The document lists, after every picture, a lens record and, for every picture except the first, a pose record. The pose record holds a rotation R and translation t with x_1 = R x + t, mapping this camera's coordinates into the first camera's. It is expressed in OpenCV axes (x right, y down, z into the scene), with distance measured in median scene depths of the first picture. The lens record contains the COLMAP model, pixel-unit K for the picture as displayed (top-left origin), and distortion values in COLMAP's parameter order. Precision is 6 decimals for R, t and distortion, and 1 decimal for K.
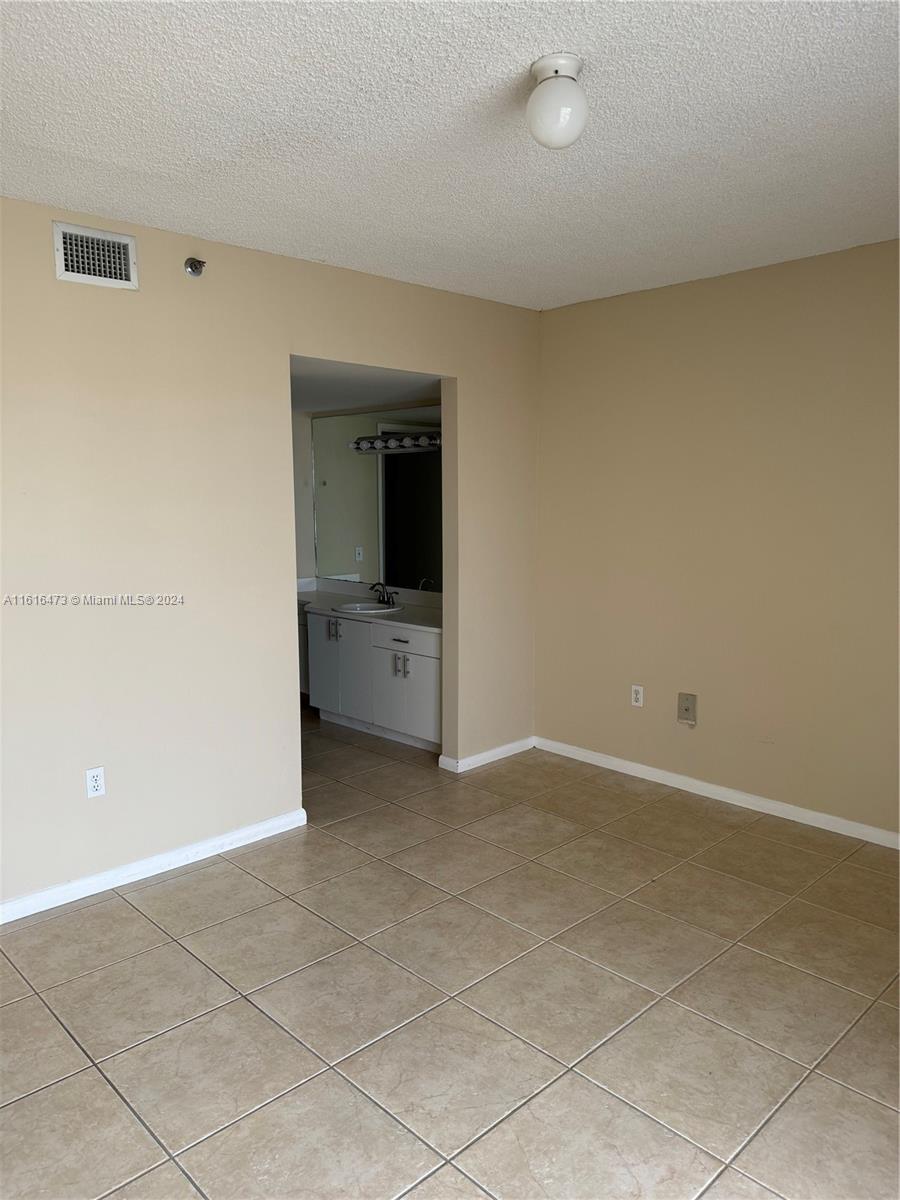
lens RADIAL K [[833.2, 0, 450.0], [0, 833.2, 600.0], [0, 0, 1]] dist [0.009924, -0.000871]
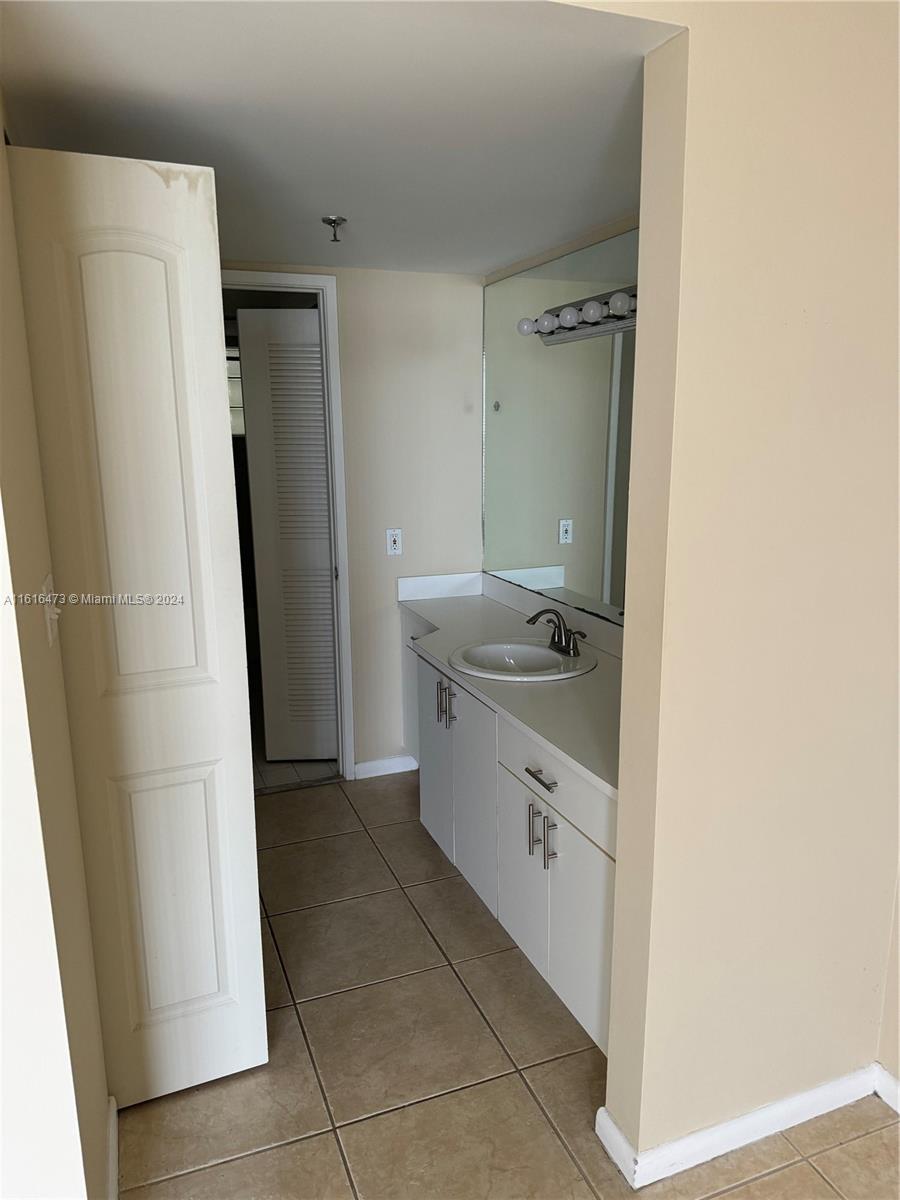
lens RADIAL K [[833.2, 0, 450.0], [0, 833.2, 600.0], [0, 0, 1]] dist [0.009924, -0.000871]
pose [[0.924218, 0.071259, -0.375157, 0.045996], [-0.041877, 0.995422, 0.085910, -0.068661], [0.379562, -0.063690, 0.922971, 0.549913]]
